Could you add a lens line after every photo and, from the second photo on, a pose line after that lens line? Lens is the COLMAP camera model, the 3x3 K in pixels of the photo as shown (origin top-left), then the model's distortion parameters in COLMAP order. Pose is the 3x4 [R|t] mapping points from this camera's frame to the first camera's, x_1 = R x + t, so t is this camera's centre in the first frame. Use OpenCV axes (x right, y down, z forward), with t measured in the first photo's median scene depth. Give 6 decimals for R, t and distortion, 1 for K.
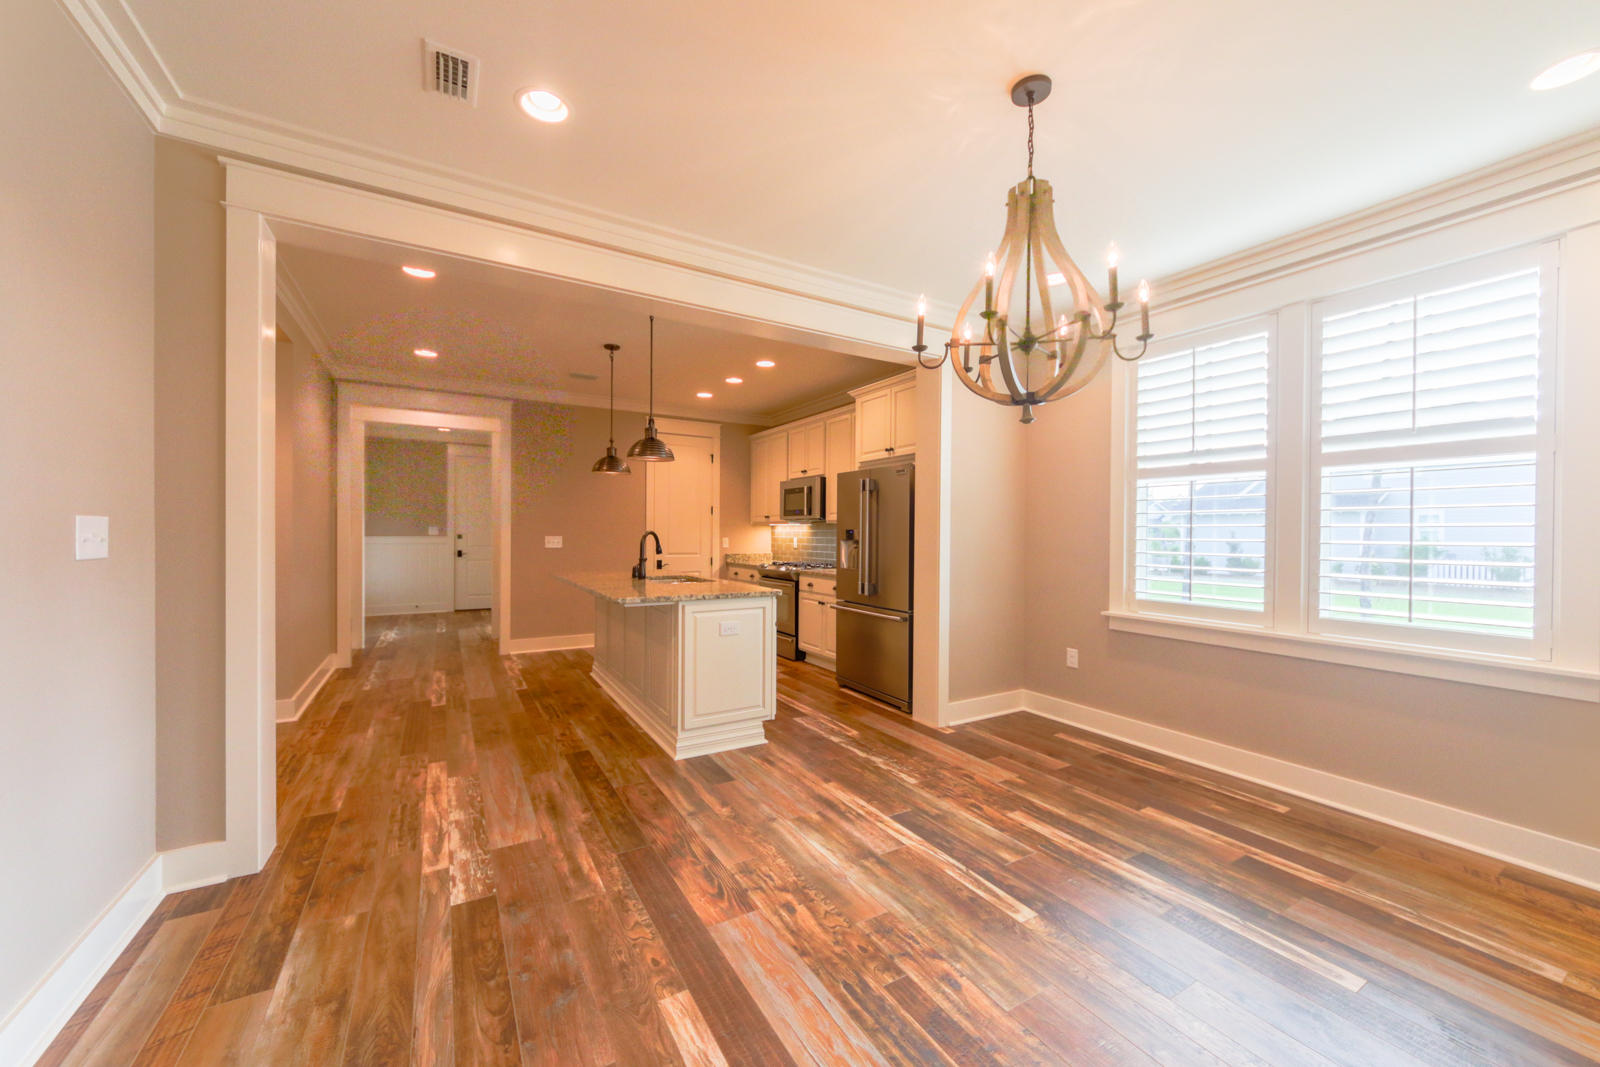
lens RADIAL K [[600.2, 0, 792.3], [0, 600.2, 536.3], [0, 0, 1]] dist [0.008044, -0.003538]
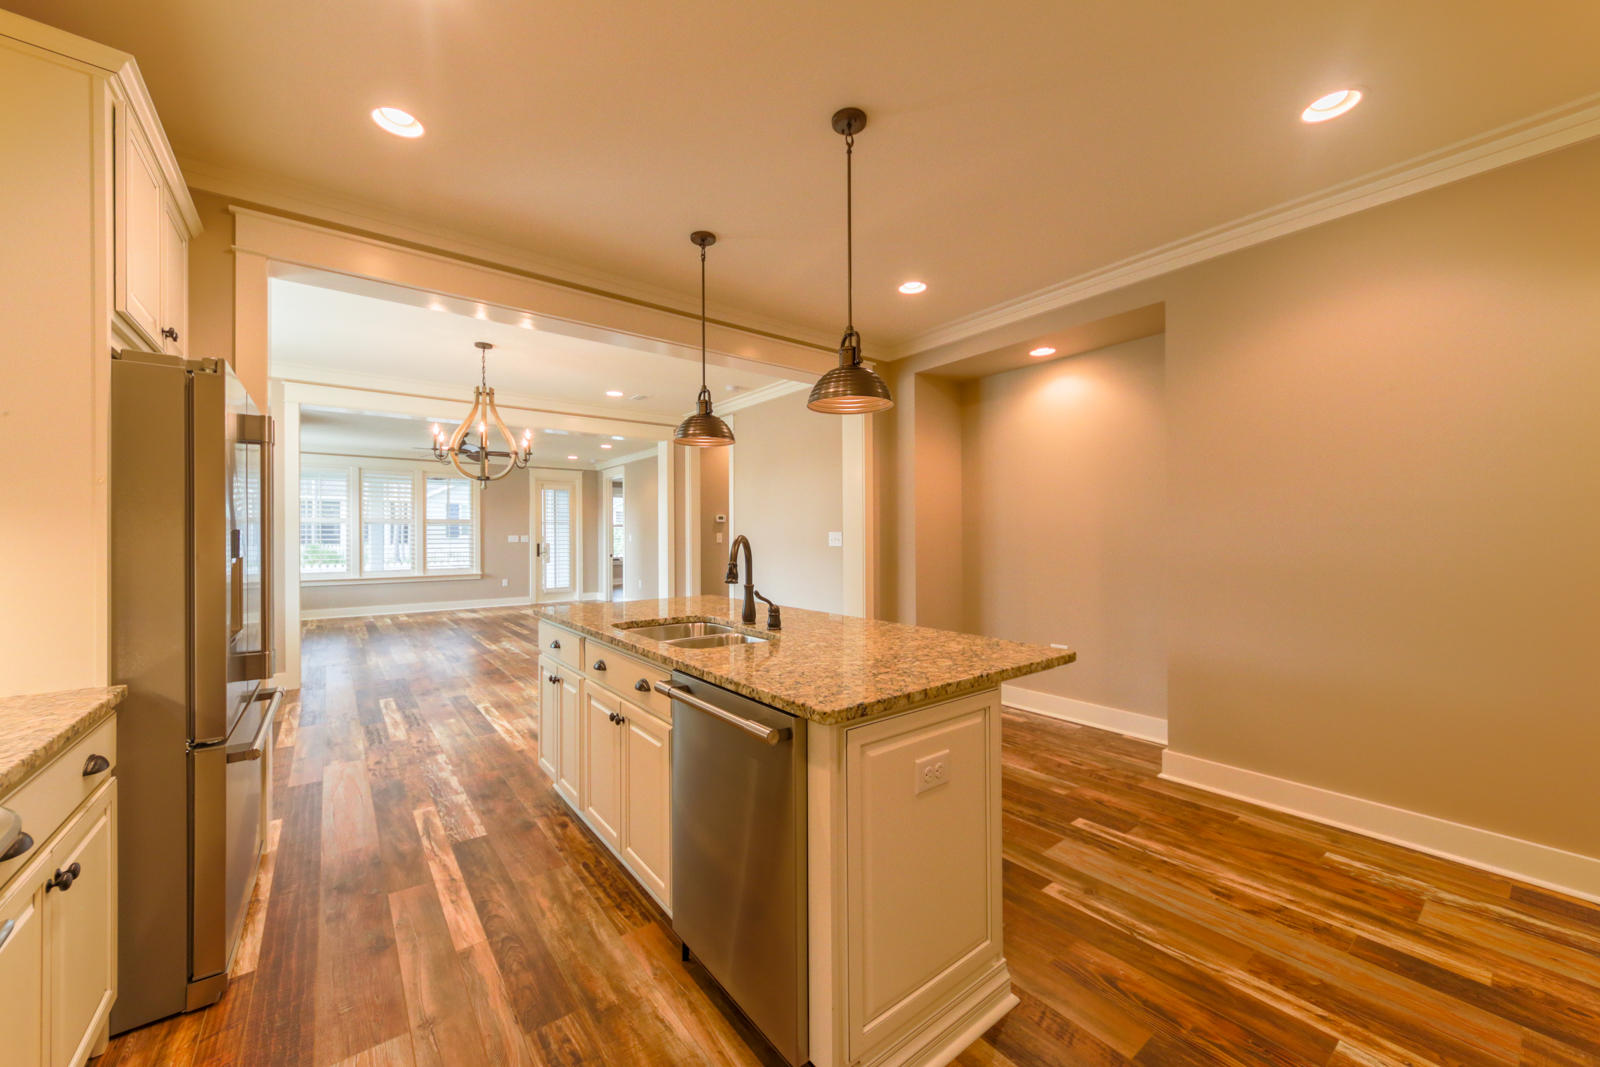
lens RADIAL K [[602.0, 0, 793.3], [0, 602.0, 536.1], [0, 0, 1]] dist [0.000192, 0.000407]
pose [[-0.991754, -0.006017, -0.128011, -0.330661], [-0.006784, 0.999962, 0.005552, -0.019086], [0.127973, 0.006375, -0.991757, 2.348482]]
